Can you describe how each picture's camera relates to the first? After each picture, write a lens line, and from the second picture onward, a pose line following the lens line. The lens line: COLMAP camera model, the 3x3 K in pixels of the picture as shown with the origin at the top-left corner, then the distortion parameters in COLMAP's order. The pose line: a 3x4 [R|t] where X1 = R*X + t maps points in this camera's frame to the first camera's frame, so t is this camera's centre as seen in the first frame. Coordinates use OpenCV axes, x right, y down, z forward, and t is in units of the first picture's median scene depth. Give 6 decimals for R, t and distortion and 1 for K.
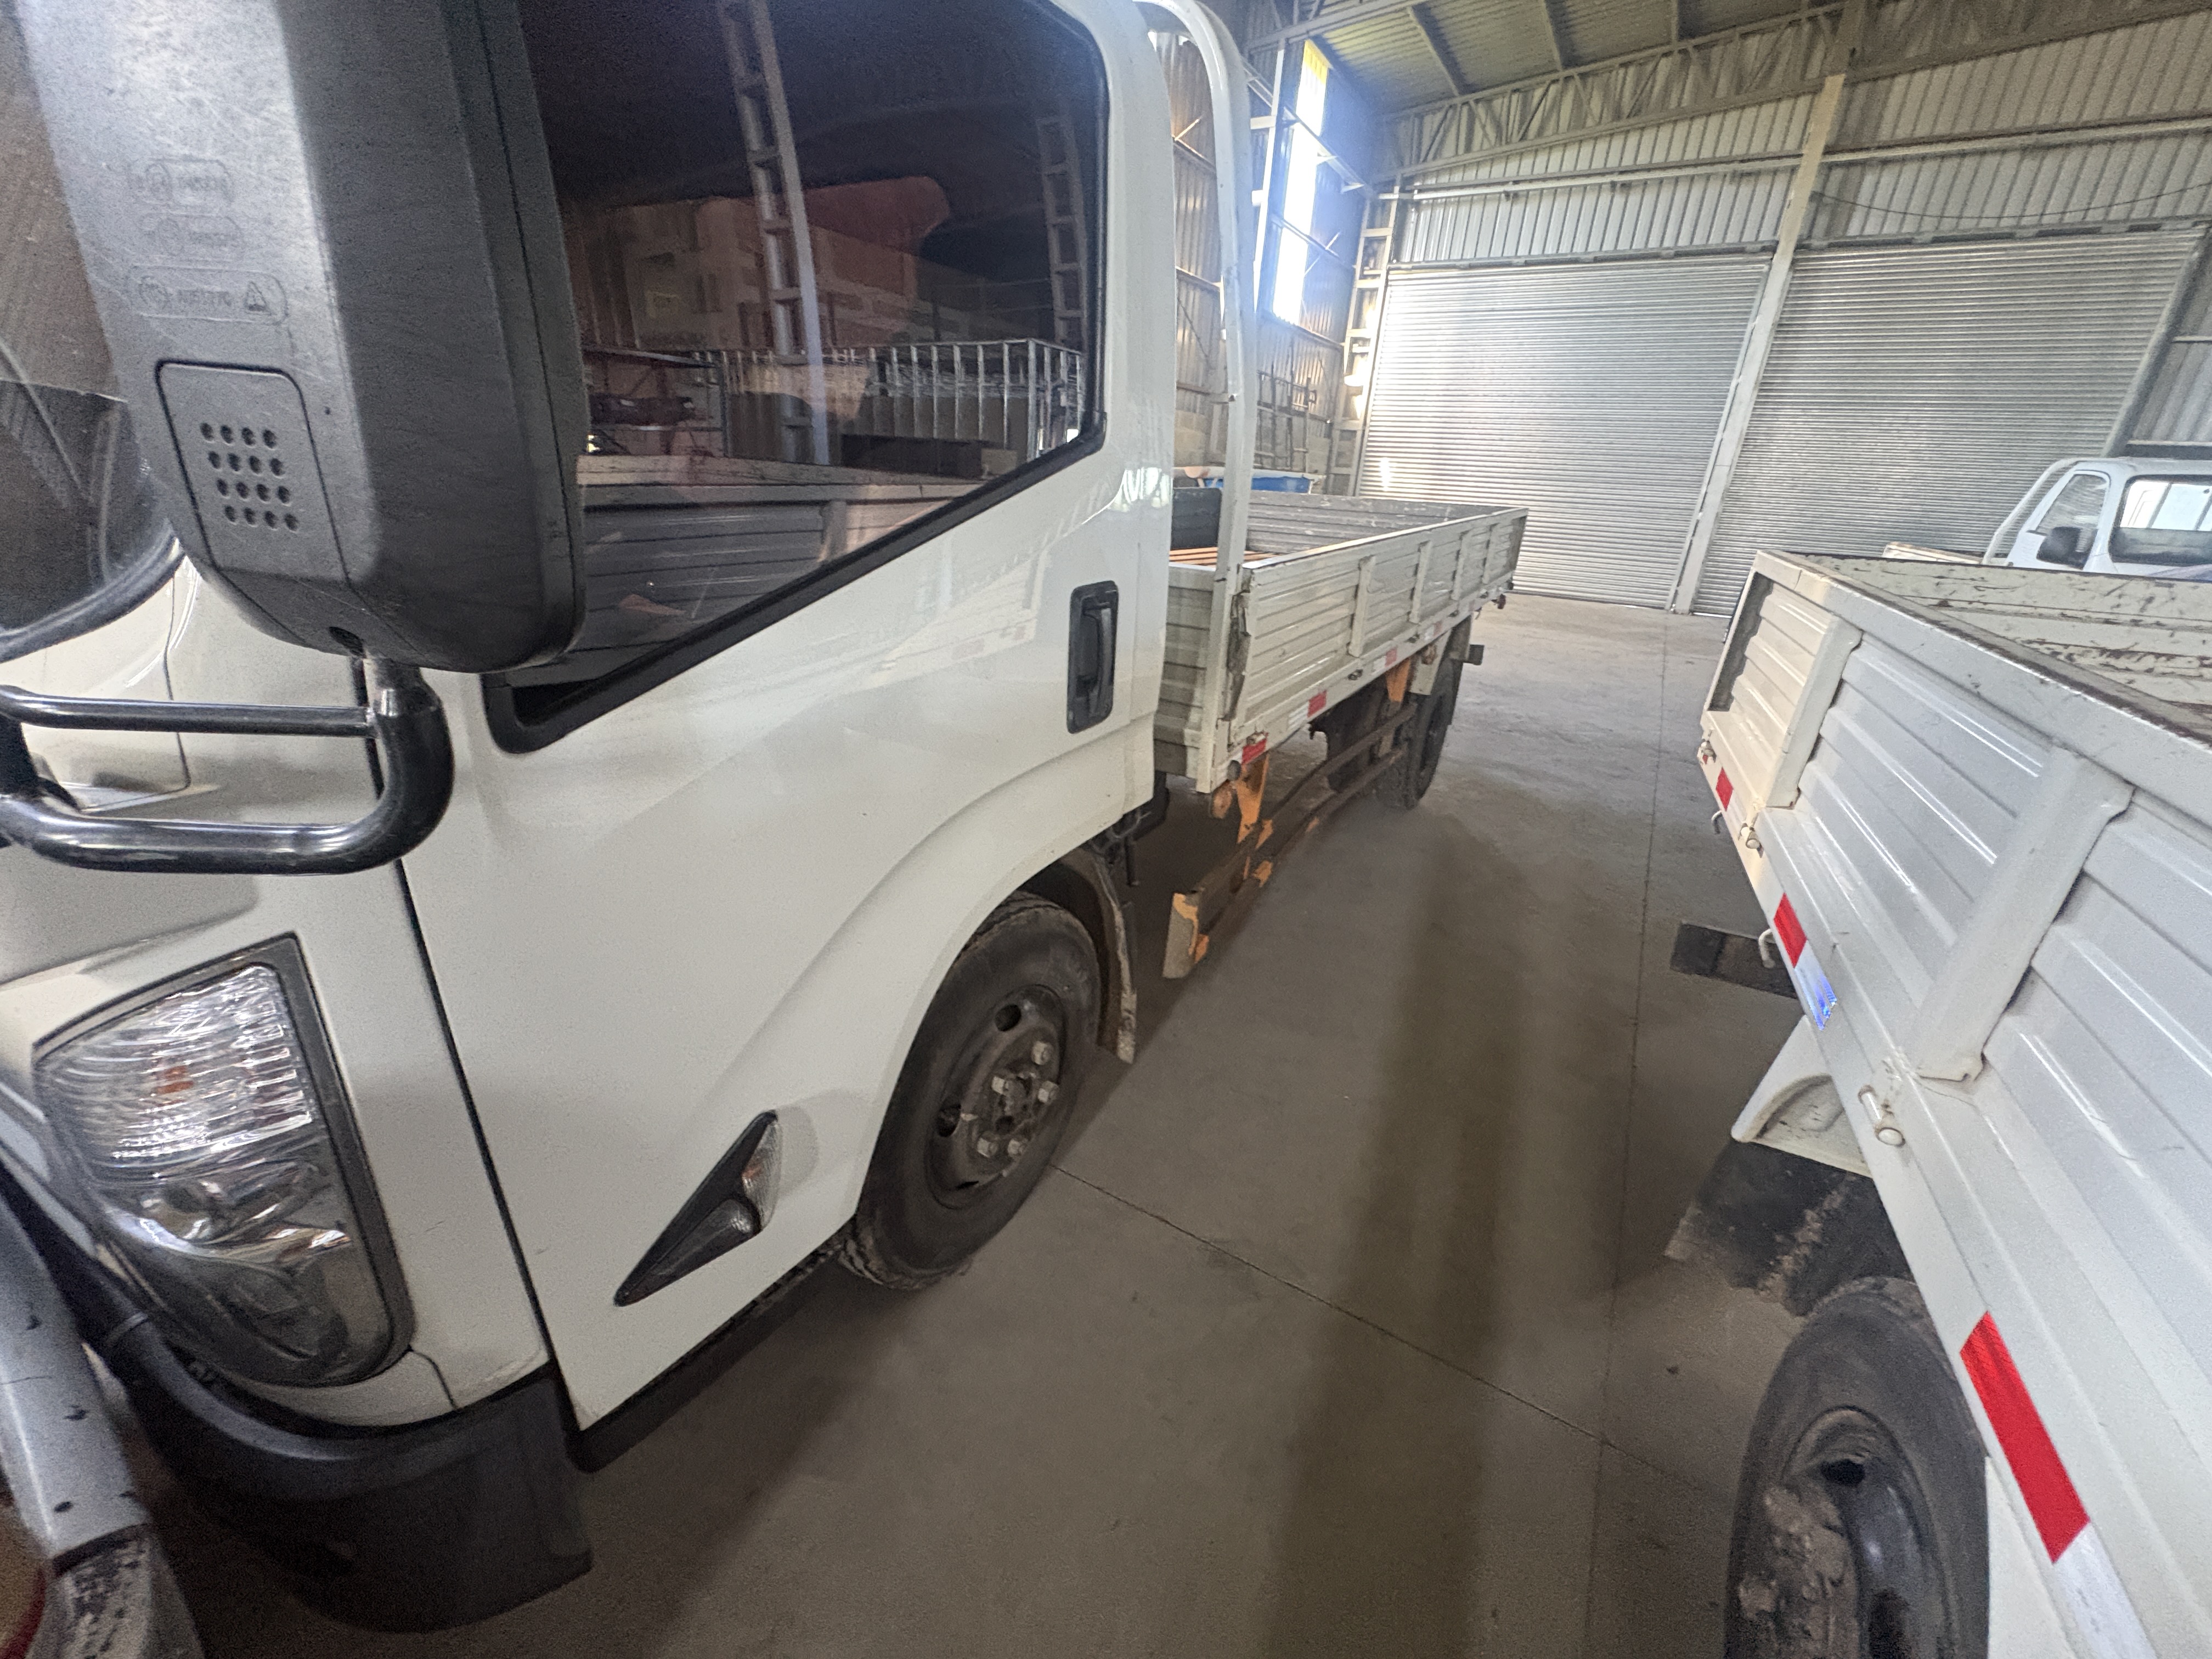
lens RADIAL K [[876.1, 0, 1106.0], [0, 876.1, 829.5], [0, 0, 1]] dist [0.000016, 0.000236]
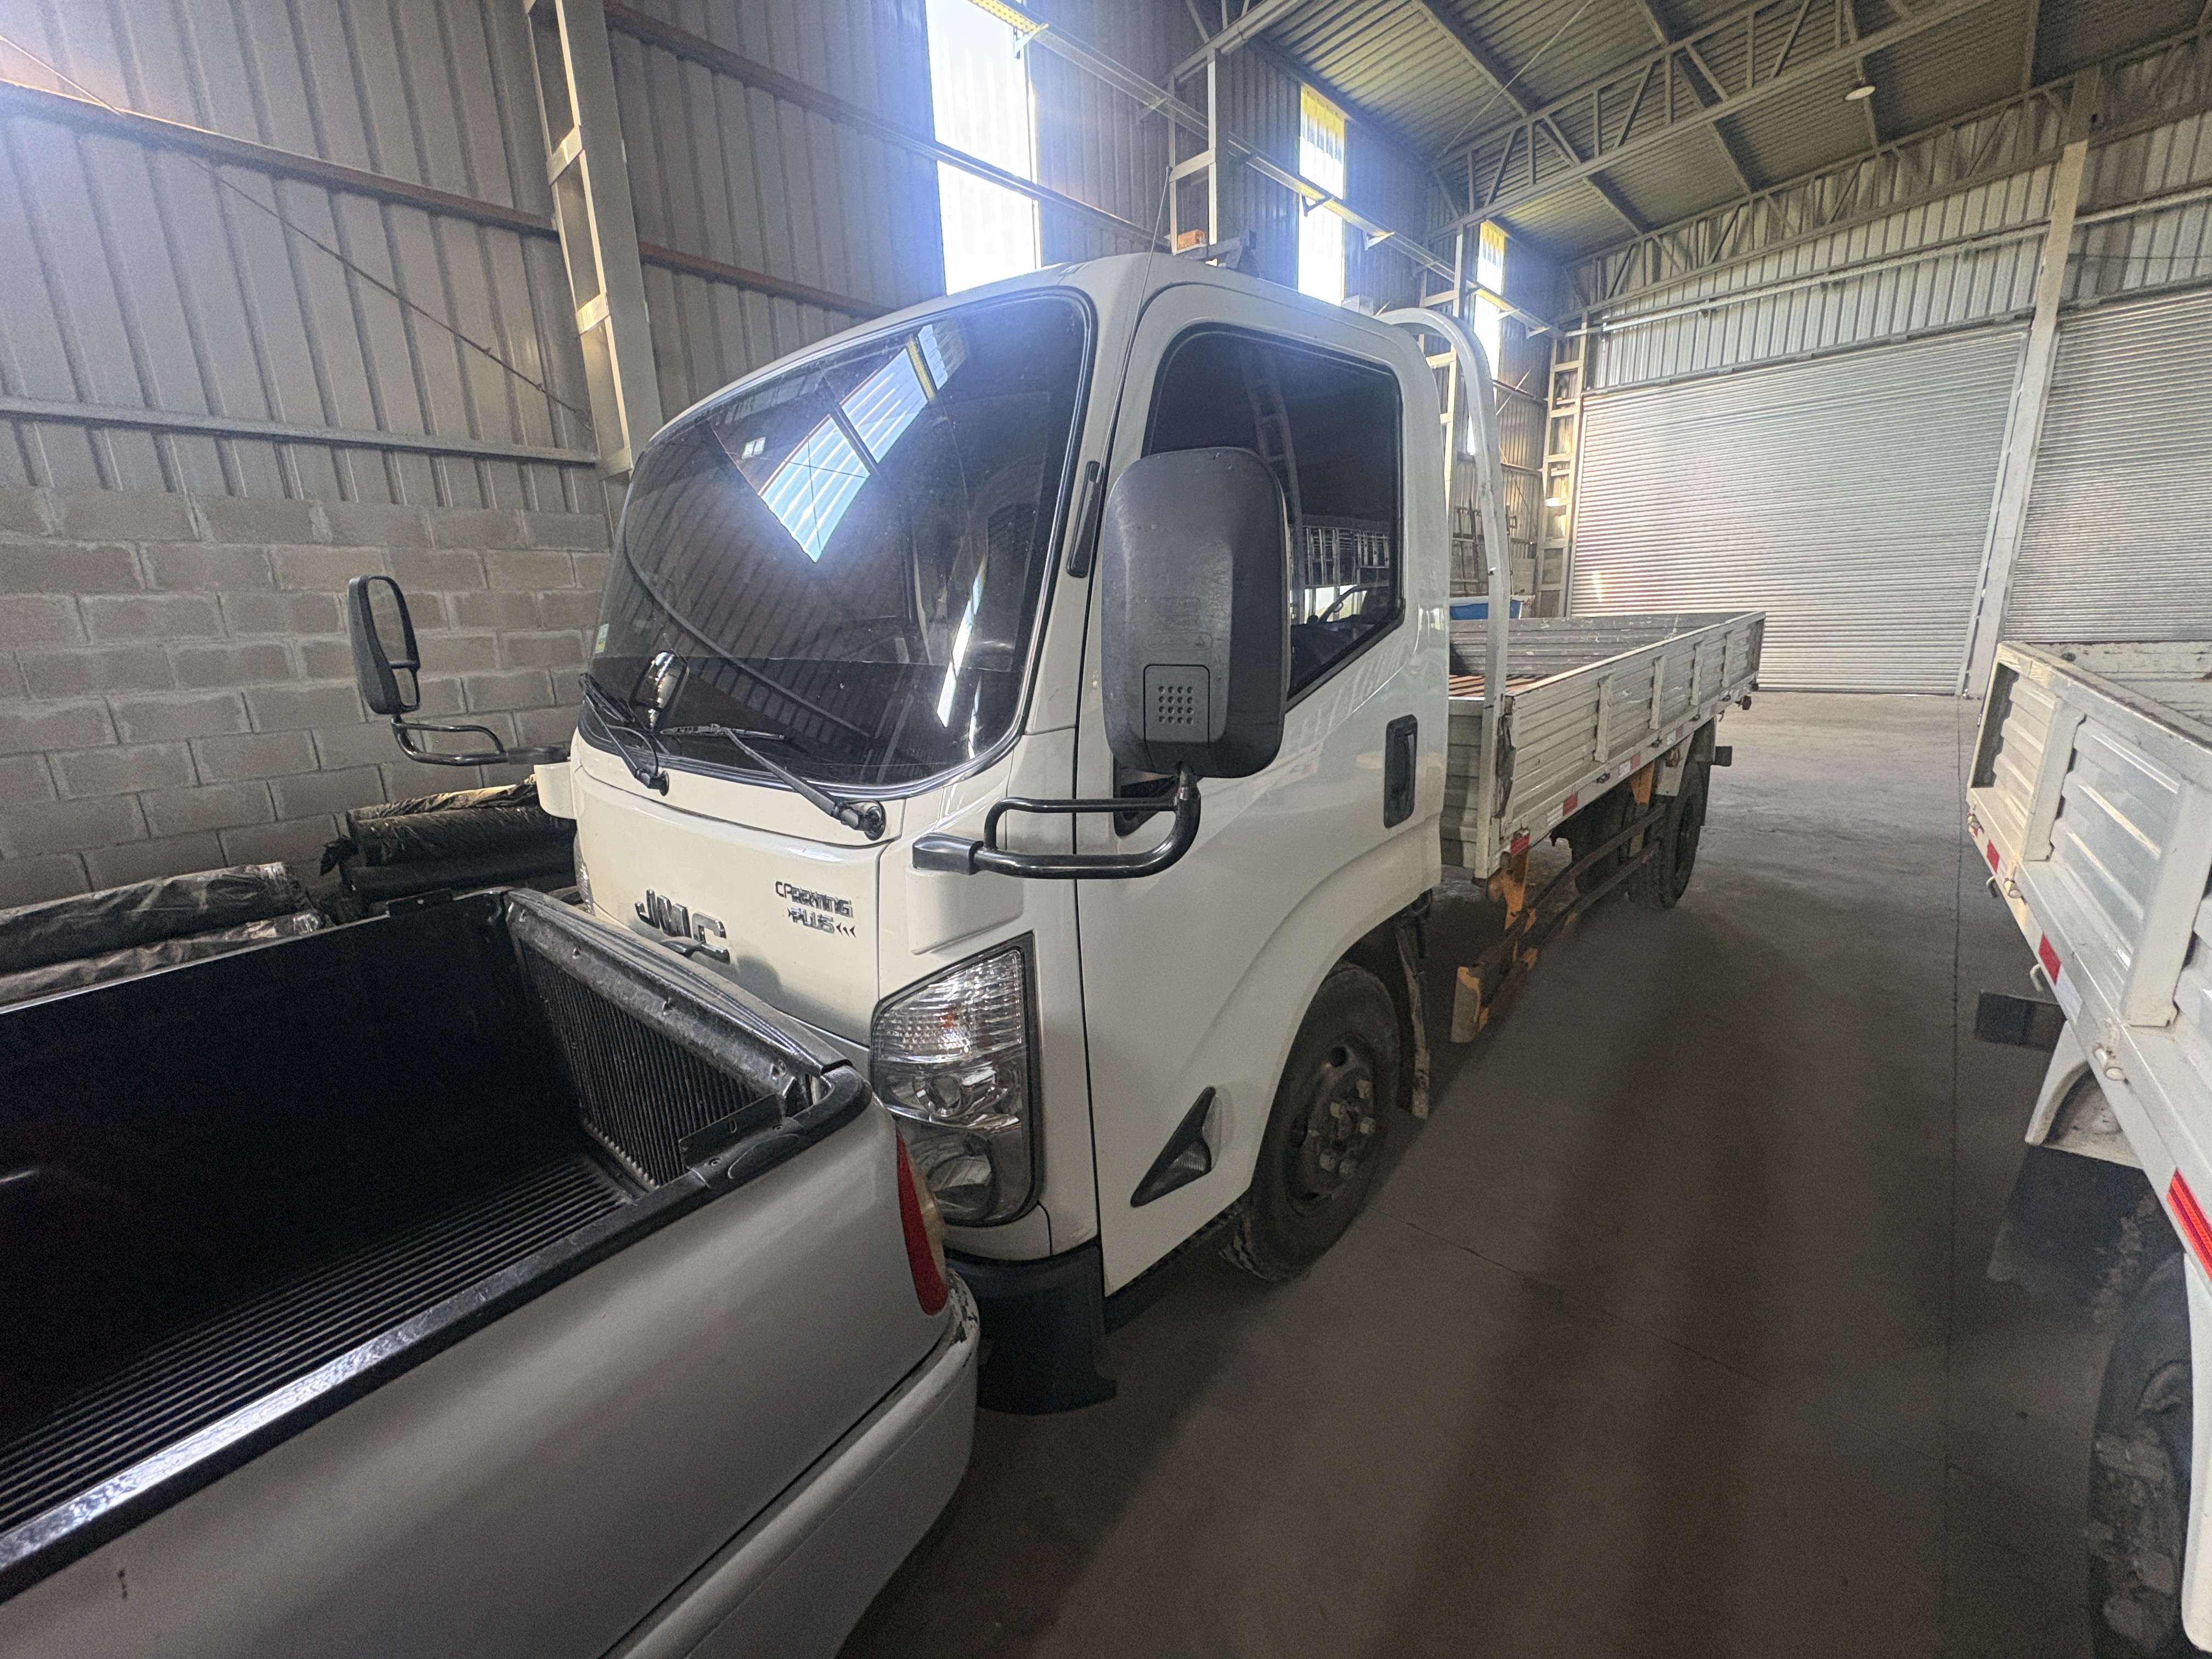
lens RADIAL K [[876.1, 0, 1106.0], [0, 876.1, 829.5], [0, 0, 1]] dist [0.000016, 0.000236]
pose [[0.974212, -0.045678, -0.220962, -0.052181], [0.012123, 0.988476, -0.150889, 0.028480], [0.225308, 0.144319, 0.963539, -0.121491]]
